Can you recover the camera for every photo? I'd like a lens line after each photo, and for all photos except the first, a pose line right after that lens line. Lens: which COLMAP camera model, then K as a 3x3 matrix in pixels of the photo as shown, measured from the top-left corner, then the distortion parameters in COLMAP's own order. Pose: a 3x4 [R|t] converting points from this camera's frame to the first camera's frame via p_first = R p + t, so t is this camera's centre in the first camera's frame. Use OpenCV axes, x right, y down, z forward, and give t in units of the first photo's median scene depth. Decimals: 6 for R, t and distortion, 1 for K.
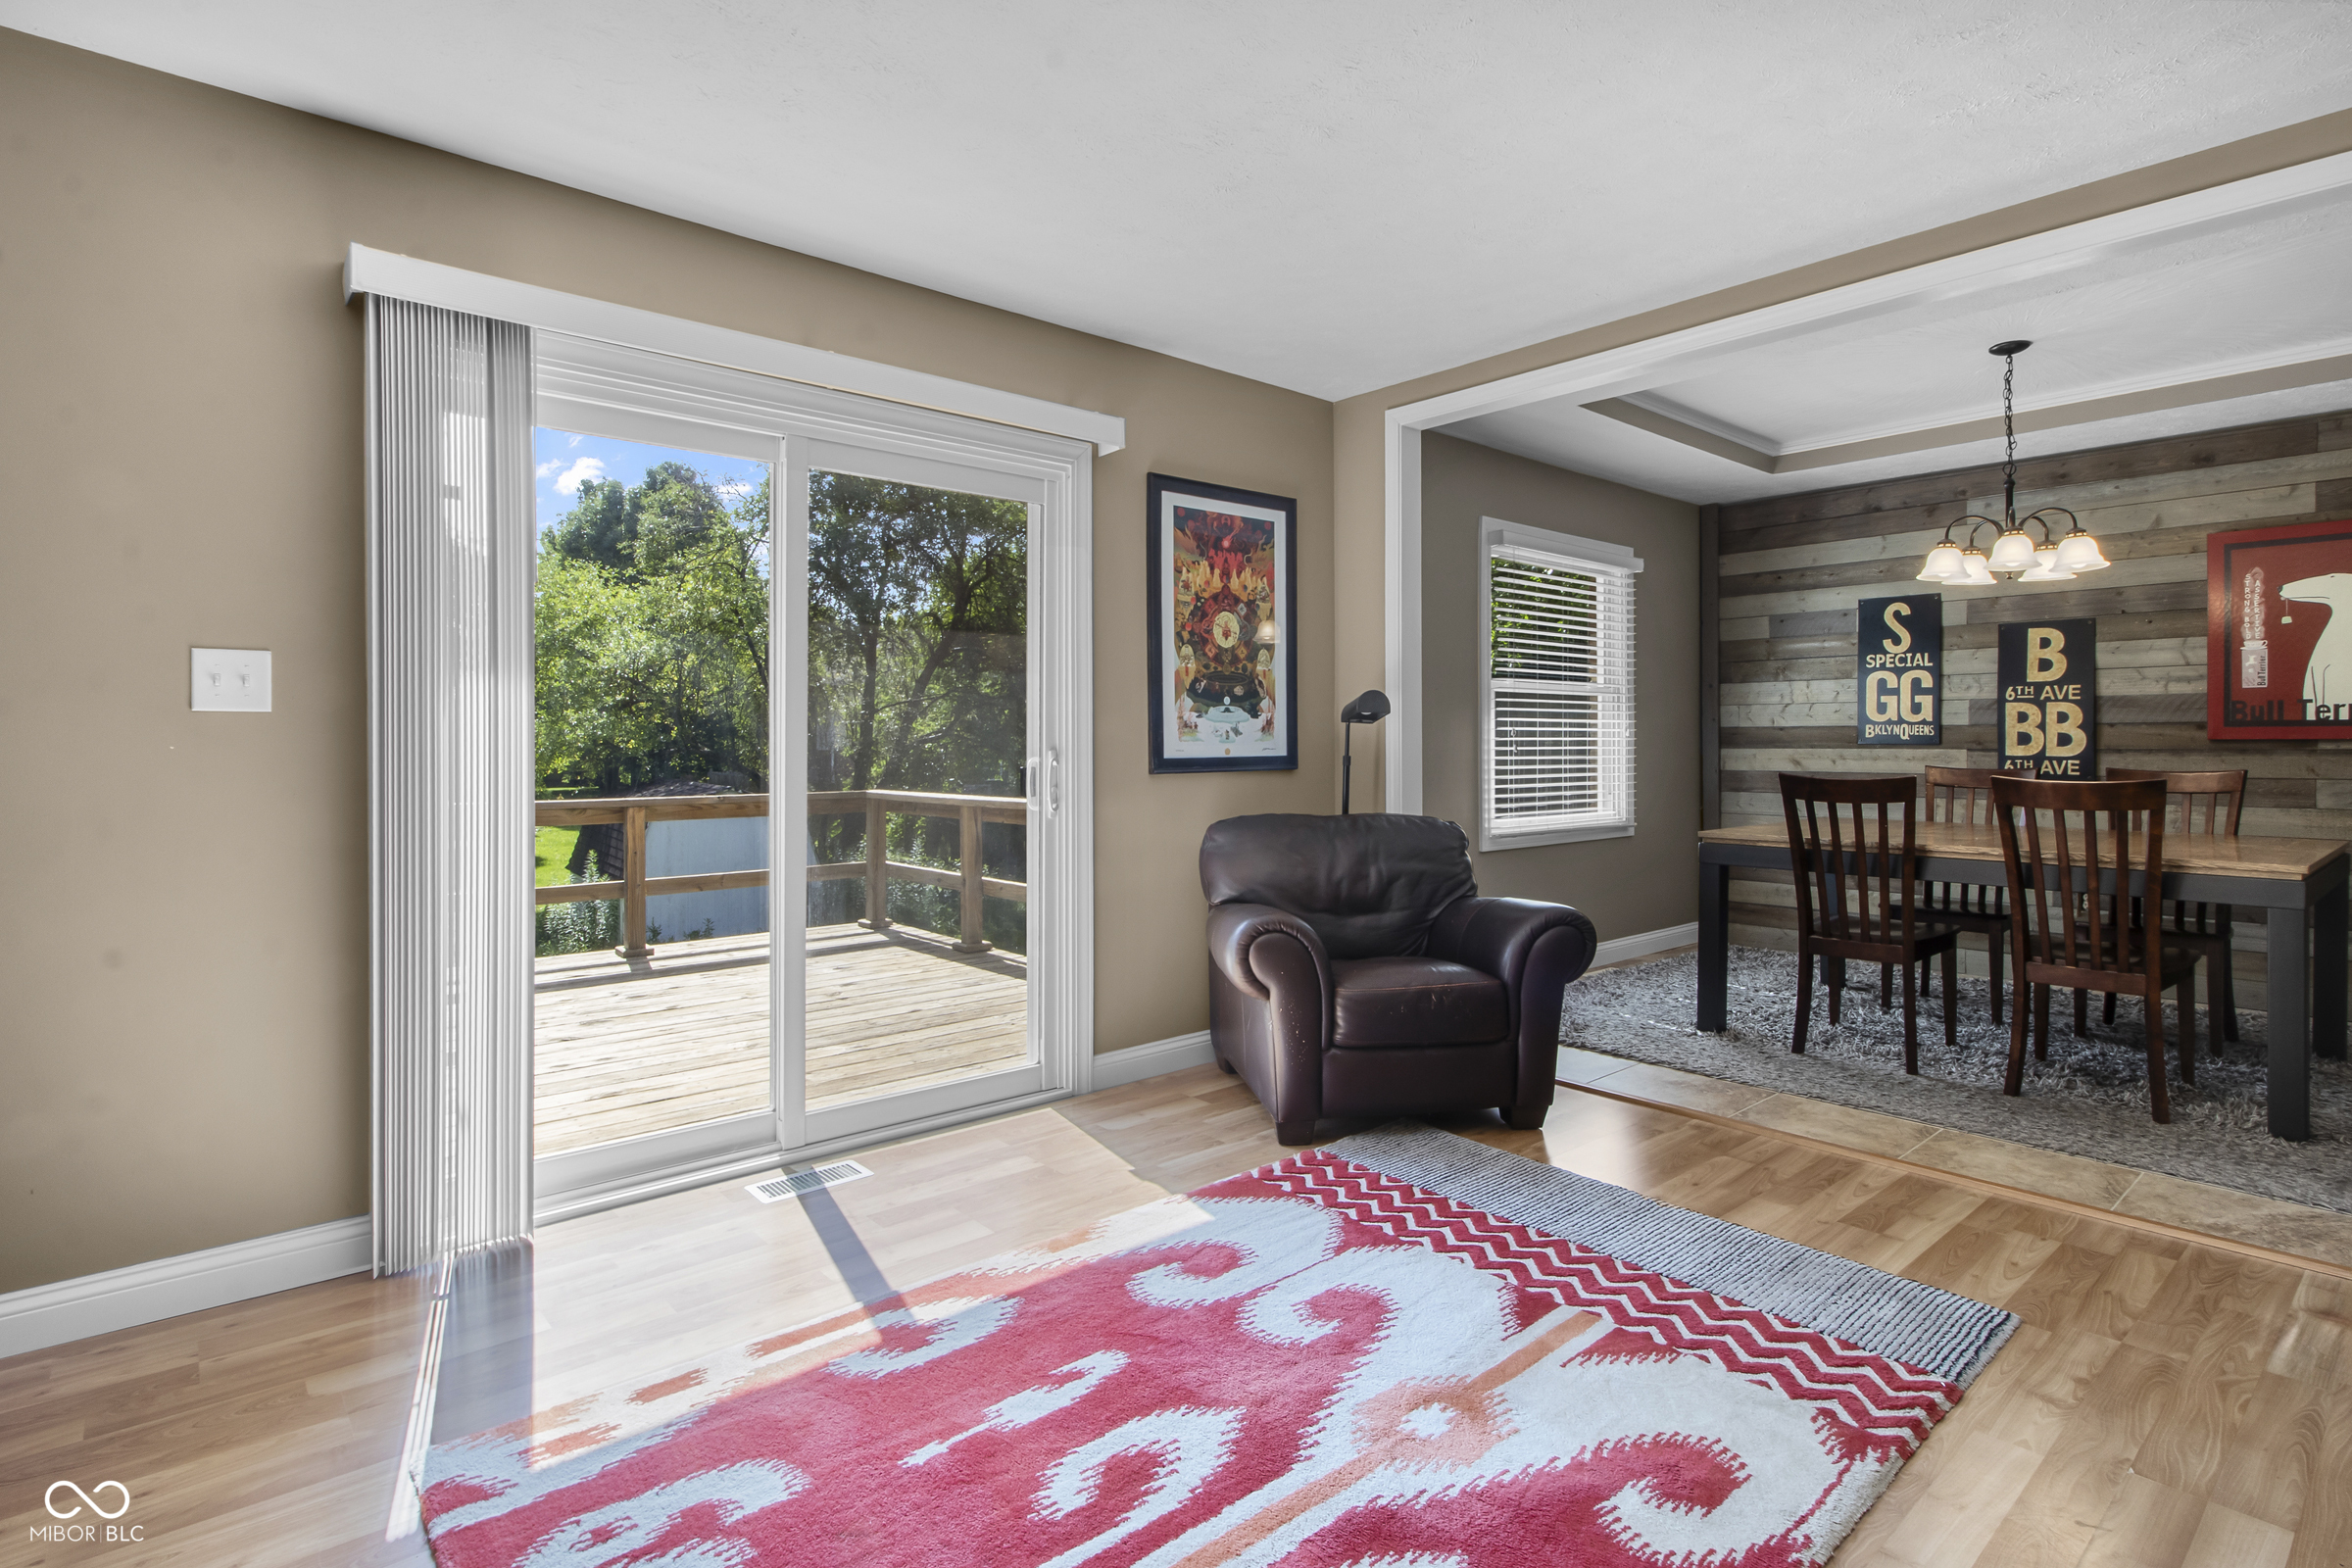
lens RADIAL K [[1171.5, 0, 1180.7], [0, 1171.5, 749.8], [0, 0, 1]] dist [-0.003154, -0.001652]
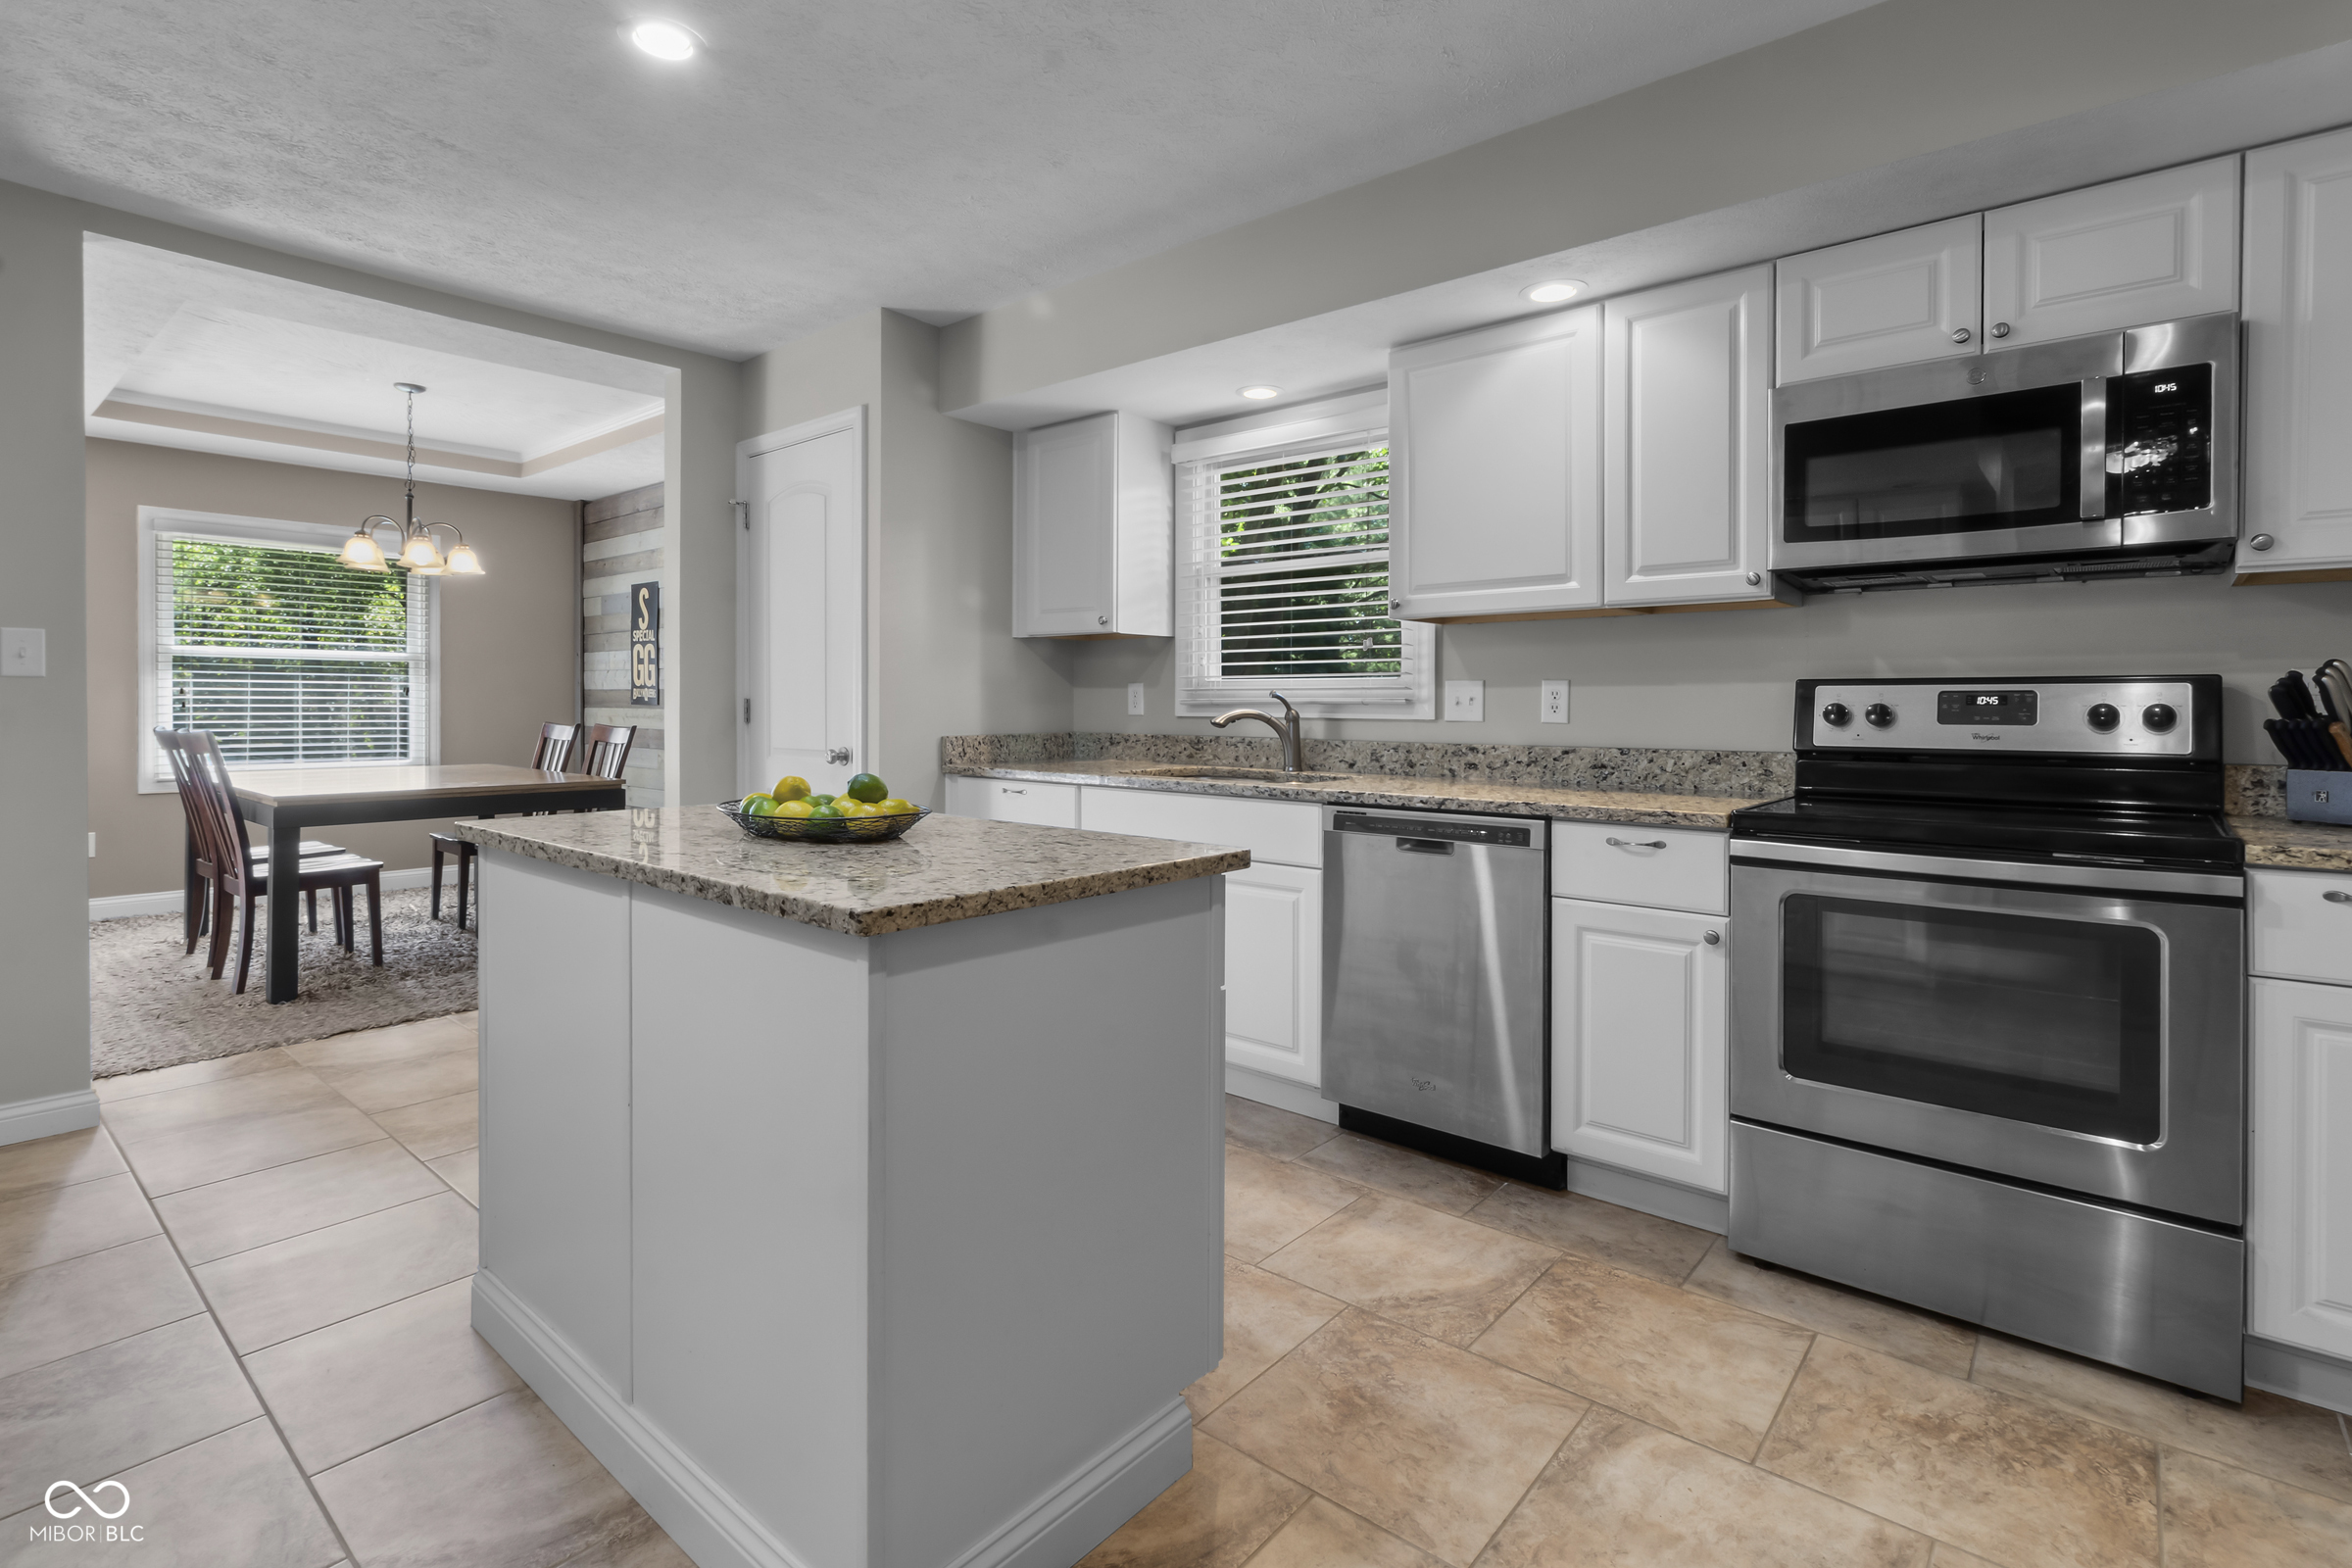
lens RADIAL K [[1108.1, 0, 1180.3], [0, 1108.1, 713.8], [0, 0, 1]] dist [0.003714, 0.000389]
pose [[0.988303, 0.005605, 0.152398, 1.077536], [-0.006030, 0.999979, 0.002333, -0.001498], [-0.152381, -0.003224, 0.988317, -0.240401]]
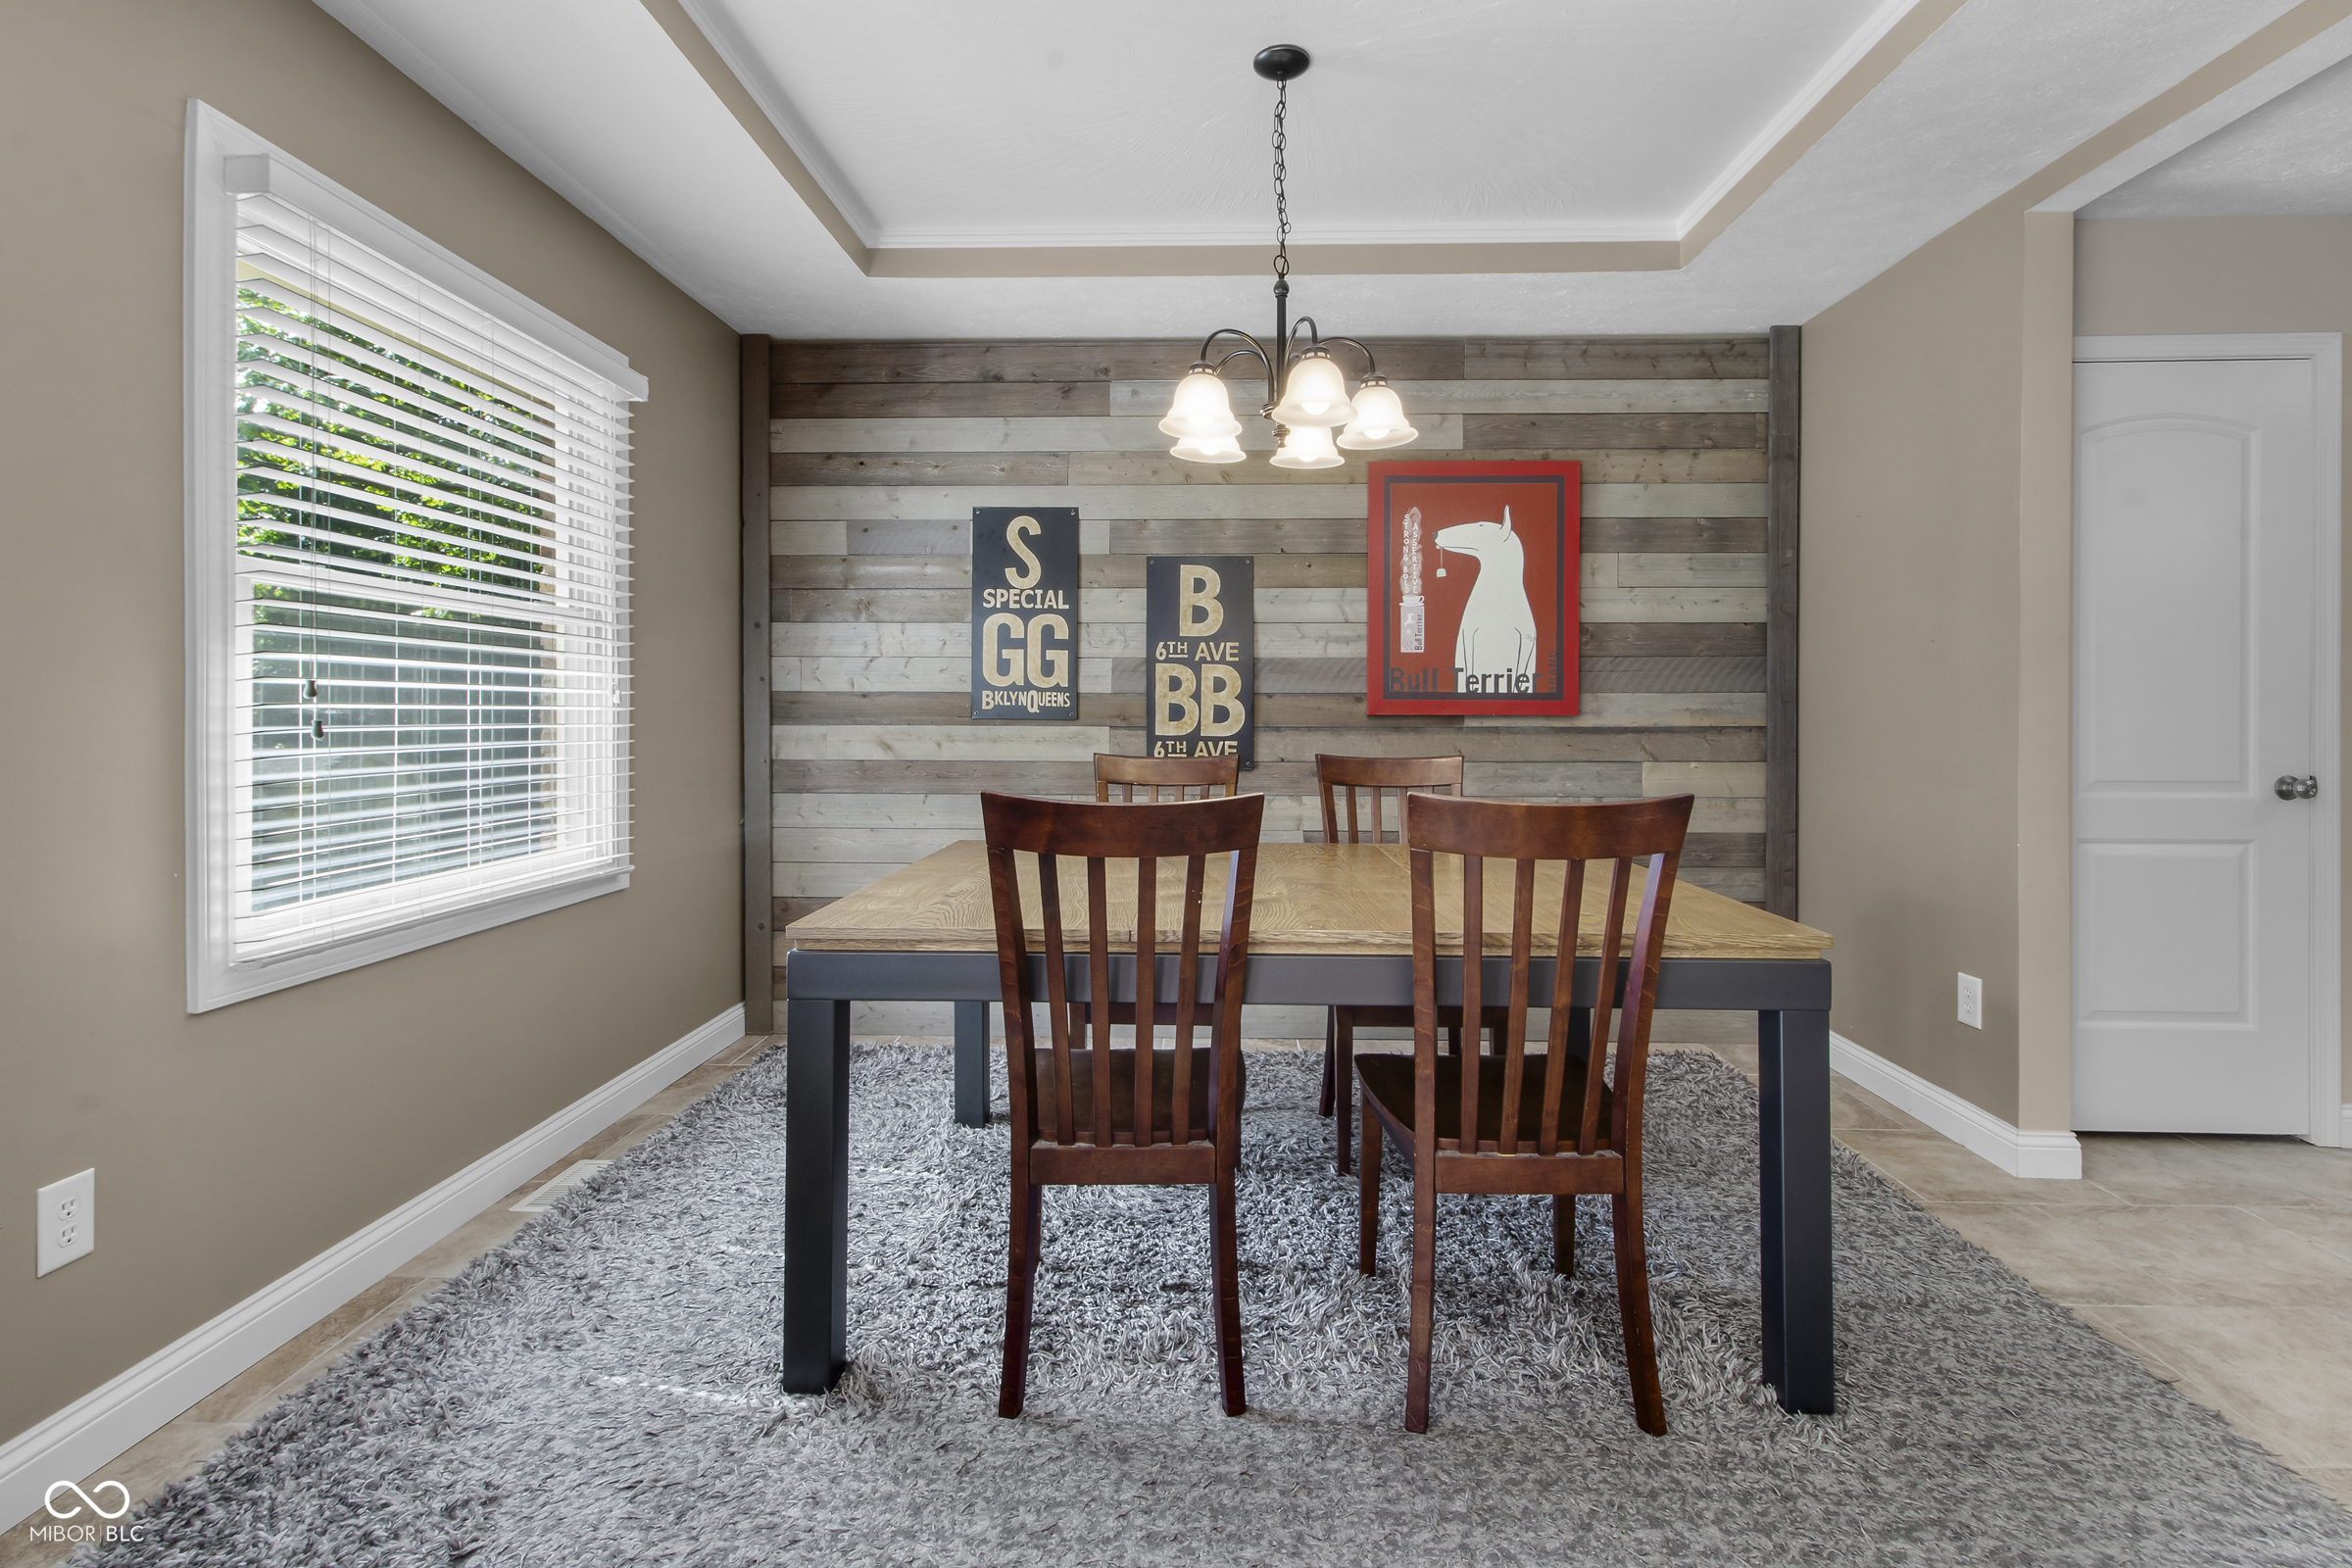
lens RADIAL K [[1108.1, 0, 1180.3], [0, 1108.1, 713.8], [0, 0, 1]] dist [0.003714, 0.000389]
pose [[0.673737, 0.004187, 0.738959, 0.205165], [-0.000332, 0.999986, -0.005363, -0.004897], [-0.738971, 0.003368, 0.673729, 0.531184]]
